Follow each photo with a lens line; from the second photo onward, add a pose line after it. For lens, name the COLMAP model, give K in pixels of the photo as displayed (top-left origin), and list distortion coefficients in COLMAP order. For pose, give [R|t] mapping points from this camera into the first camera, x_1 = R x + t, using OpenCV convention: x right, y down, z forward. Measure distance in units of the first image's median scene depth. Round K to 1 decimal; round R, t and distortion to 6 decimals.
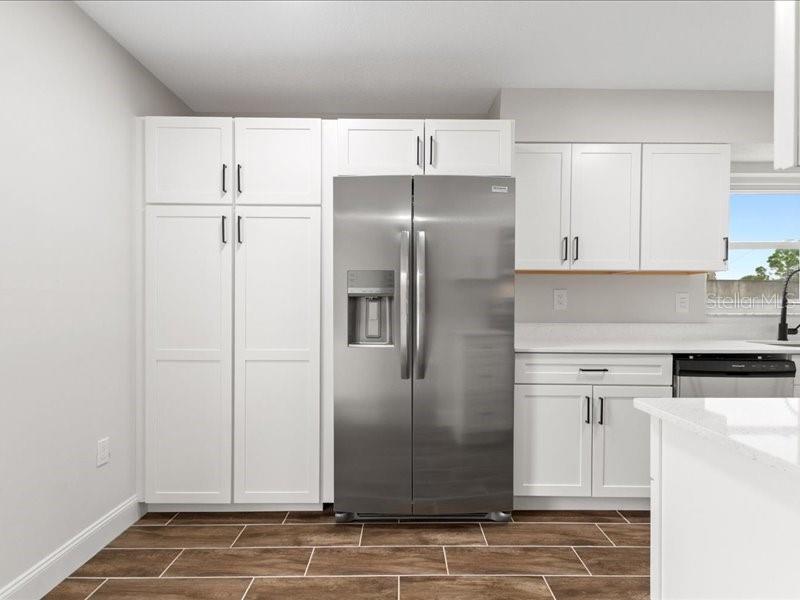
lens RADIAL K [[405.0, 0, 404.5], [0, 405.0, 307.4], [0, 0, 1]] dist [0.007671, -0.002691]
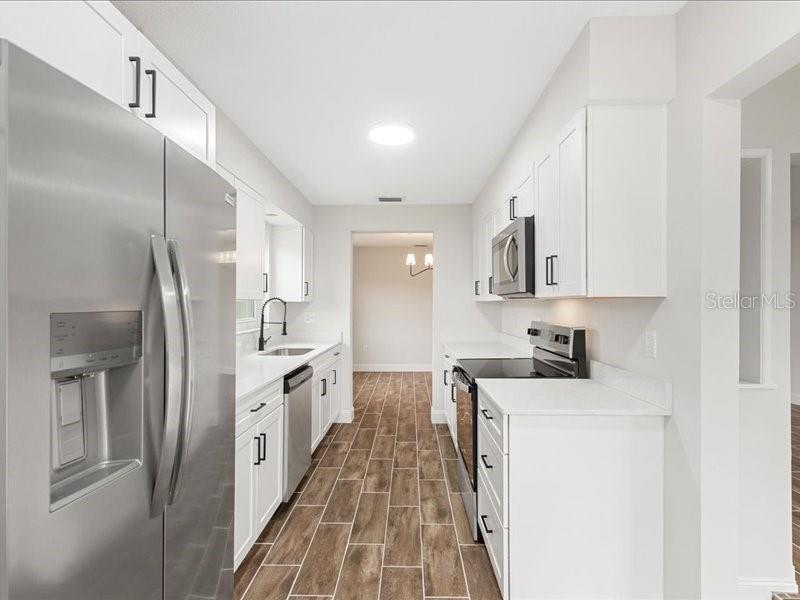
lens RADIAL K [[405.0, 0, 394.6], [0, 405.0, 306.3], [0, 0, 1]] dist [0.007671, -0.002691]
pose [[0.040827, -0.012126, 0.999093, -0.477161], [0.007247, 0.999904, 0.011839, -0.094297], [-0.999140, 0.006757, 0.040911, 0.631563]]
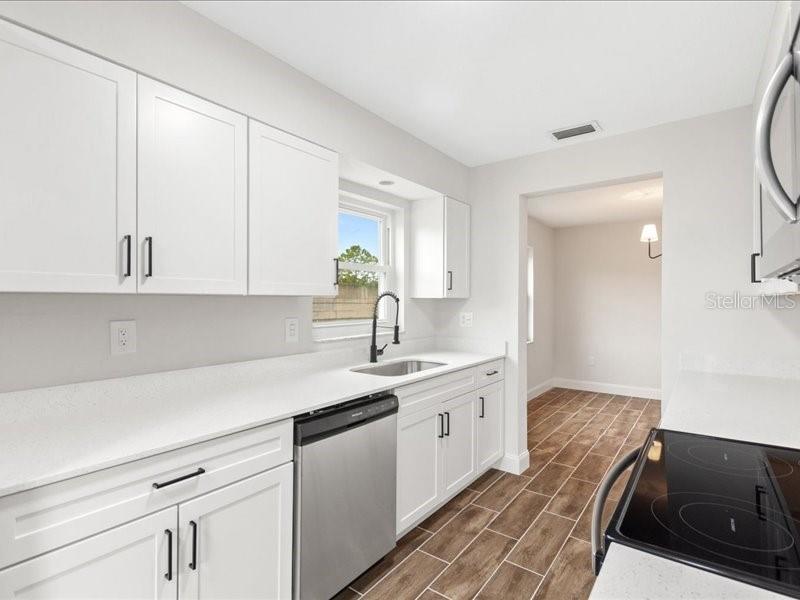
lens RADIAL K [[405.0, 0, 400.9], [0, 405.0, 300.6], [0, 0, 1]] dist [0.007671, -0.002691]
pose [[0.606586, -0.005752, 0.794997, 0.203407], [0.010459, 0.999945, -0.000745, -0.088843], [-0.794949, 0.008767, 0.606613, 0.406529]]
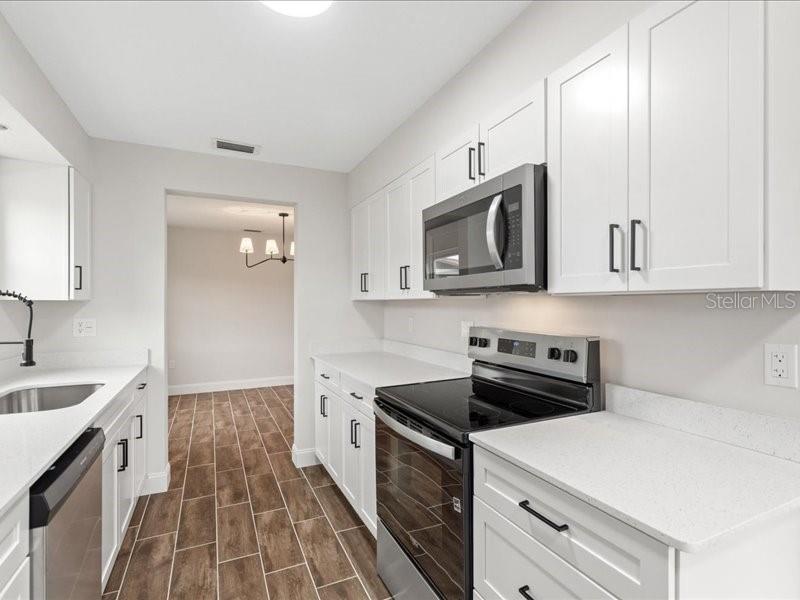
lens RADIAL K [[405.0, 0, 401.6], [0, 405.0, 306.0], [0, 0, 1]] dist [0.007671, -0.002691]
pose [[-0.424485, -0.011368, 0.905363, 0.065942], [0.006069, 0.999863, 0.015400, -0.092797], [-0.905414, 0.012032, -0.424358, 0.806683]]
